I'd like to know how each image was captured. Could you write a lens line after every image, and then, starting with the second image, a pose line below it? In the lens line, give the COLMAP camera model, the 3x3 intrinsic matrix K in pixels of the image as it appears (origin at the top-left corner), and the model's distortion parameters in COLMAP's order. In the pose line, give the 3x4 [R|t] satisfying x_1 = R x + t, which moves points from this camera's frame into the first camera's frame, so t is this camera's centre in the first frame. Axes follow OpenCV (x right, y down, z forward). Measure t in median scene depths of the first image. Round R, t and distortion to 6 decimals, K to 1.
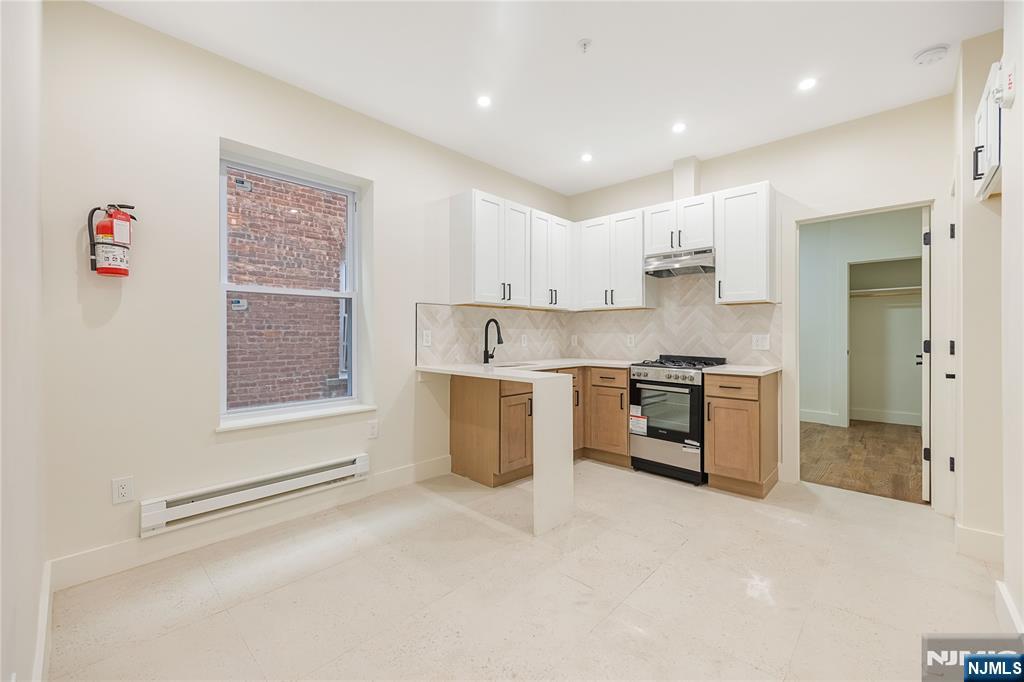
lens RADIAL K [[415.3, 0, 515.8], [0, 415.3, 333.3], [0, 0, 1]] dist [0.000296, 0.000030]
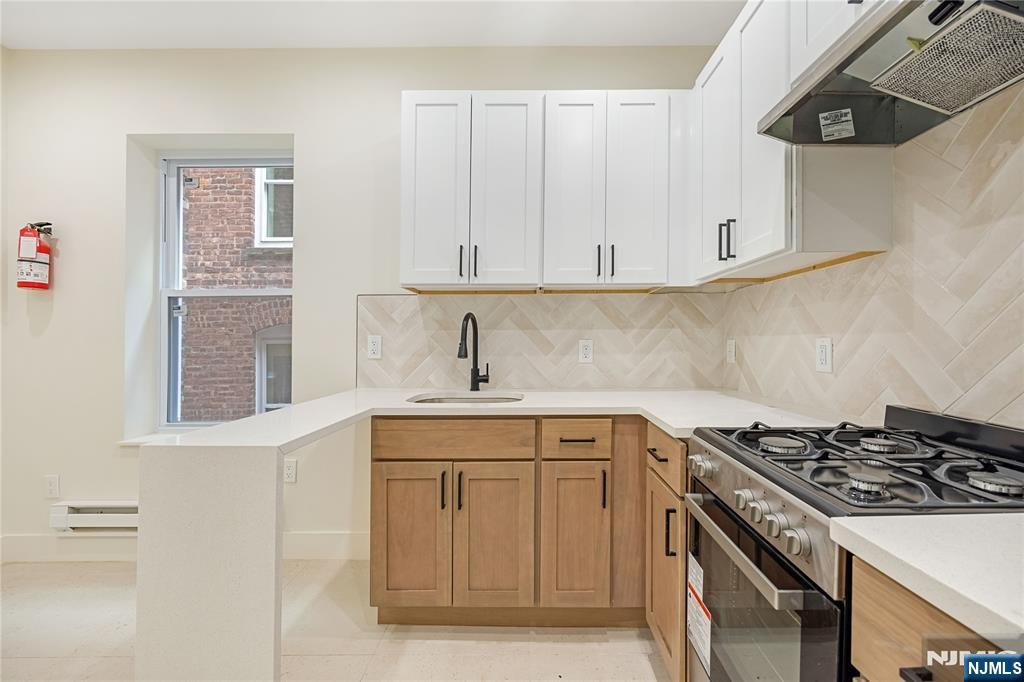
lens RADIAL K [[430.1, 0, 512.0], [0, 430.1, 341.0], [0, 0, 1]] dist [-0.000715, 0.000017]
pose [[0.692804, -0.006263, -0.721099, 0.393892], [0.007989, 0.999968, -0.001009, 0.004456], [0.721082, -0.005061, 0.692831, 0.618427]]
